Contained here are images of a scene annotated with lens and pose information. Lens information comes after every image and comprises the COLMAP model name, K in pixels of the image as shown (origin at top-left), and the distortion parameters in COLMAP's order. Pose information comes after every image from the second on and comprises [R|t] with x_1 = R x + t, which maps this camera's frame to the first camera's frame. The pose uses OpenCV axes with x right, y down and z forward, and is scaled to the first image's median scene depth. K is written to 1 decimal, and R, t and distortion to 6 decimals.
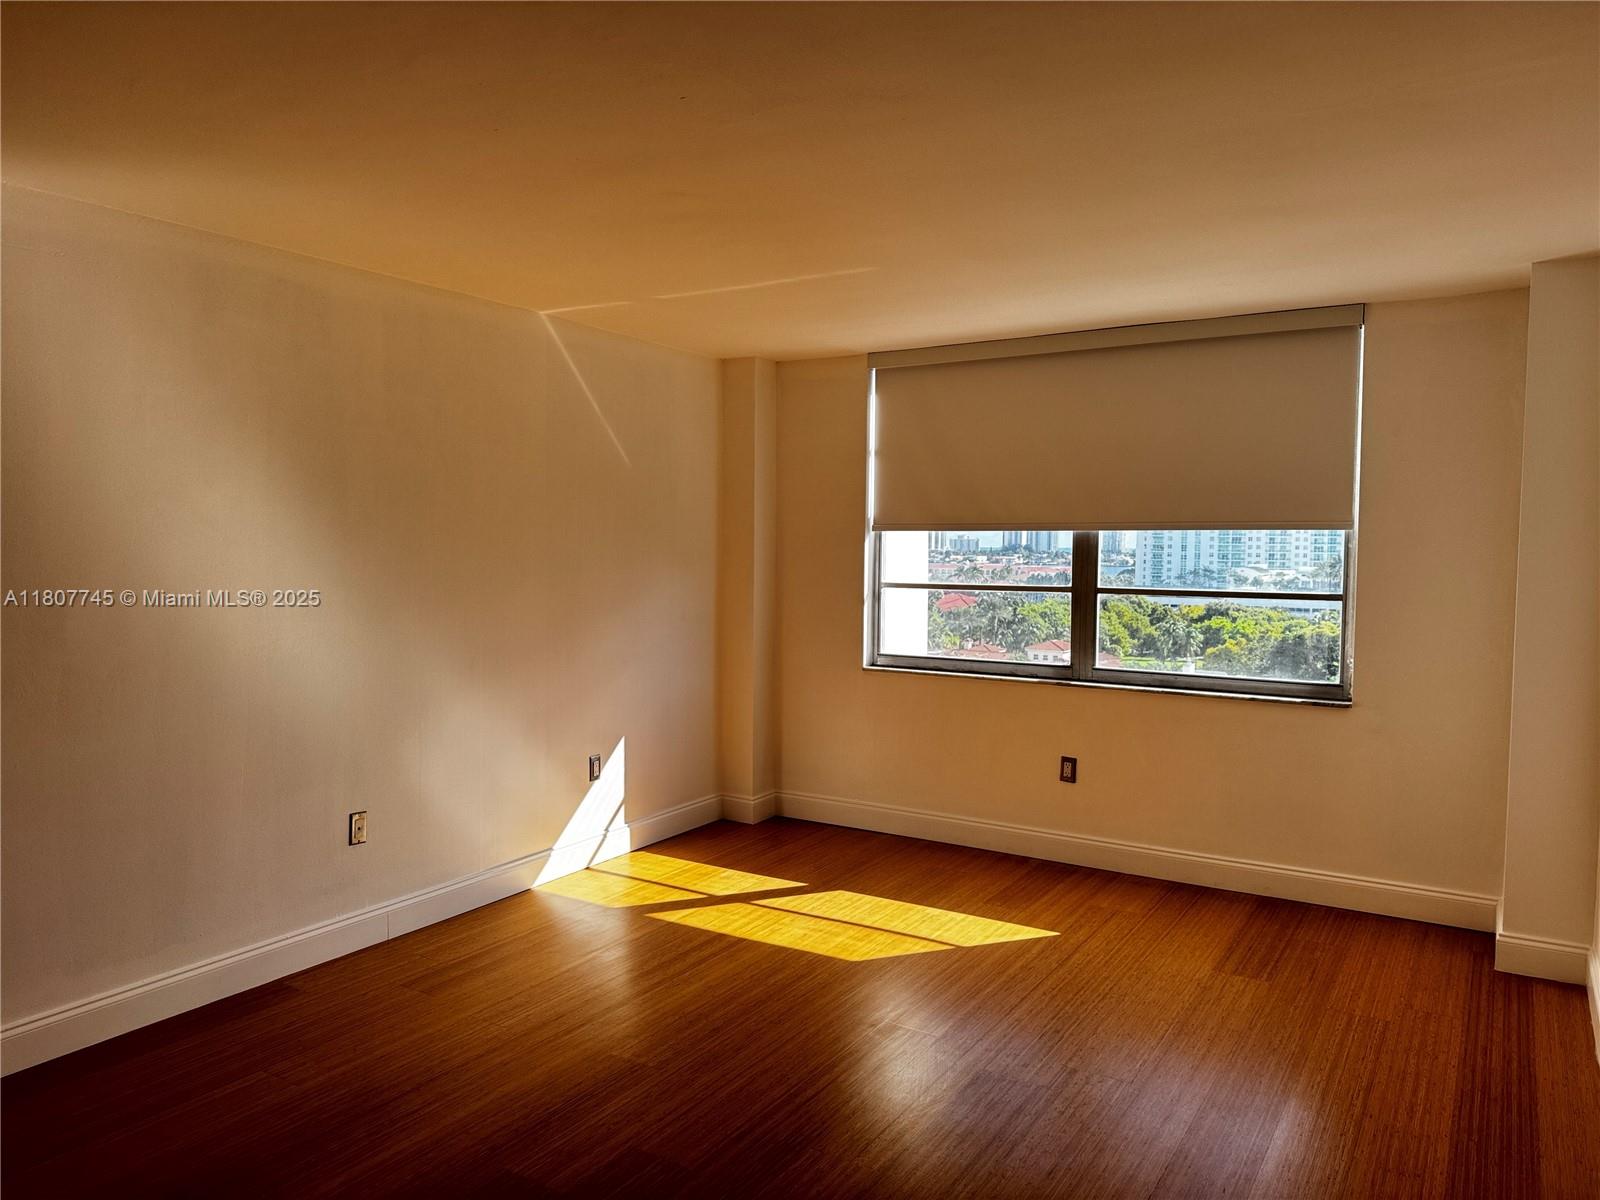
lens RADIAL K [[1115.8, 0, 809.7], [0, 1115.8, 601.0], [0, 0, 1]] dist [0.003748, -0.045573]
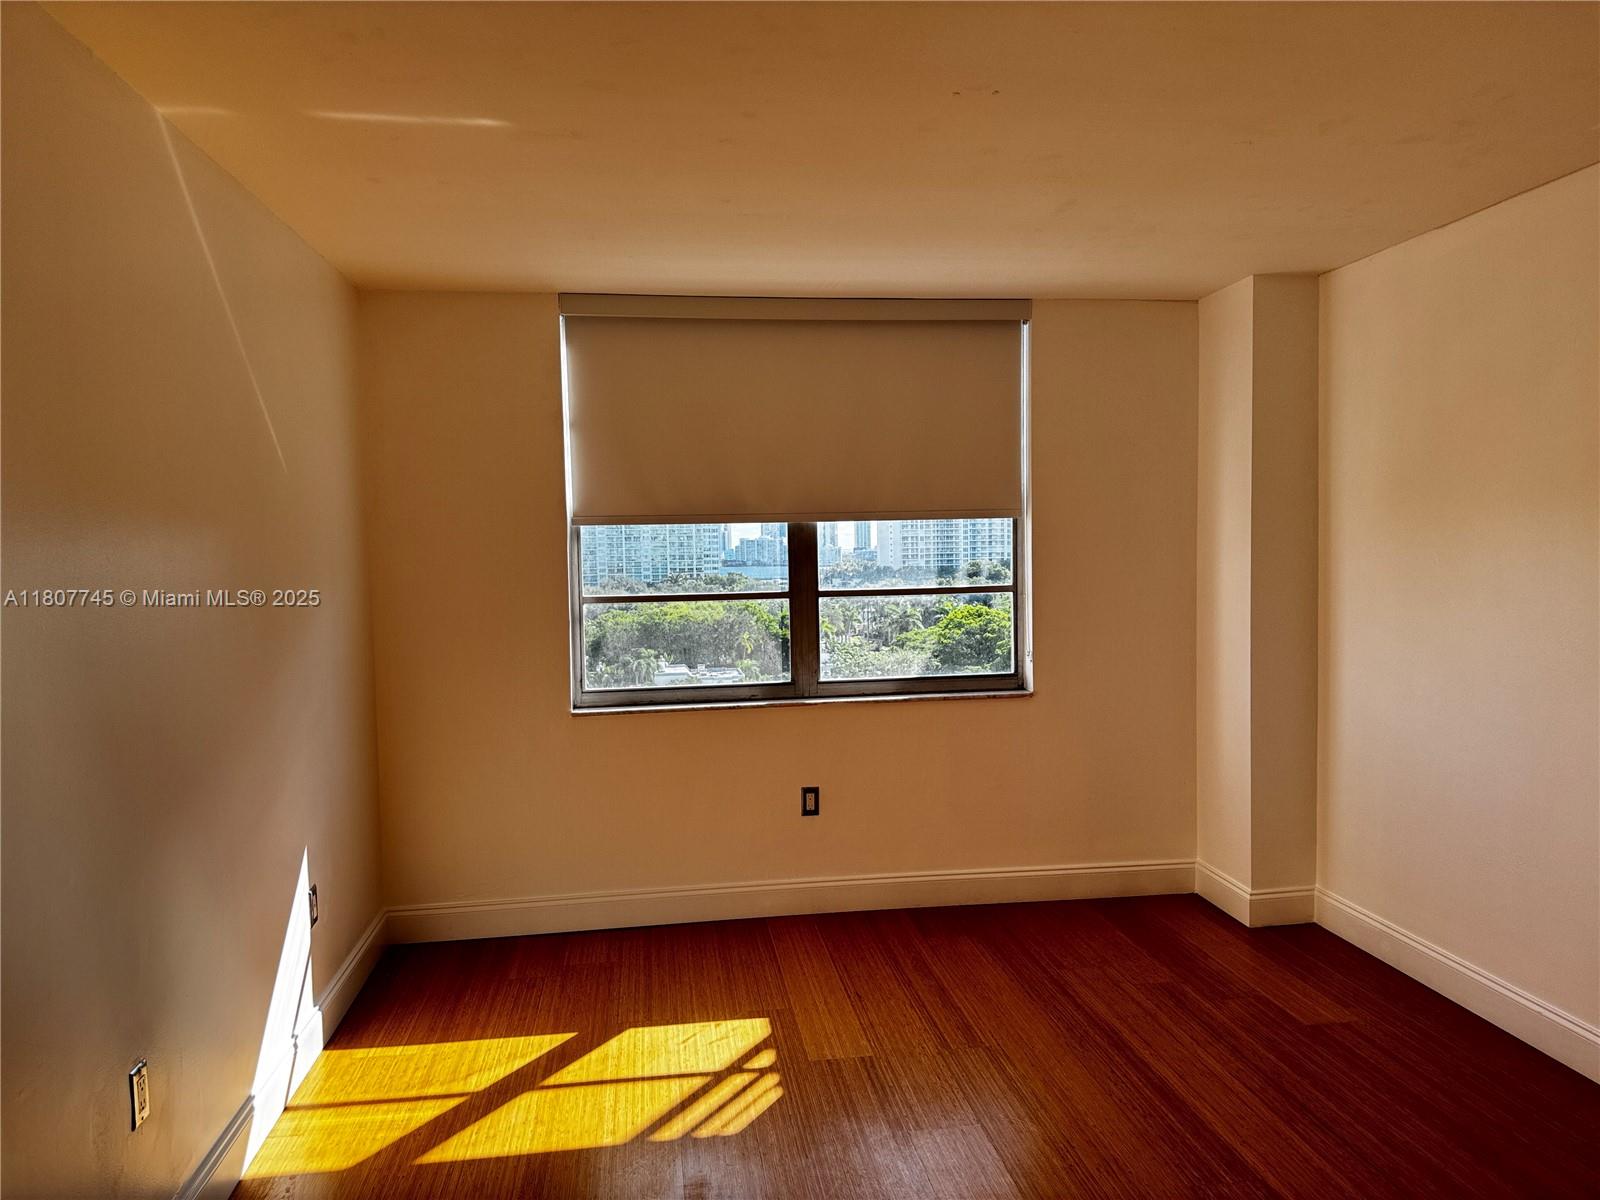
lens RADIAL K [[1115.8, 0, 809.7], [0, 1115.8, 601.0], [0, 0, 1]] dist [0.003748, -0.045573]
pose [[0.758756, -0.053778, 0.649151, -0.320411], [0.059122, 0.998158, 0.013587, -0.016045], [-0.648686, 0.028069, 0.760539, 0.334219]]
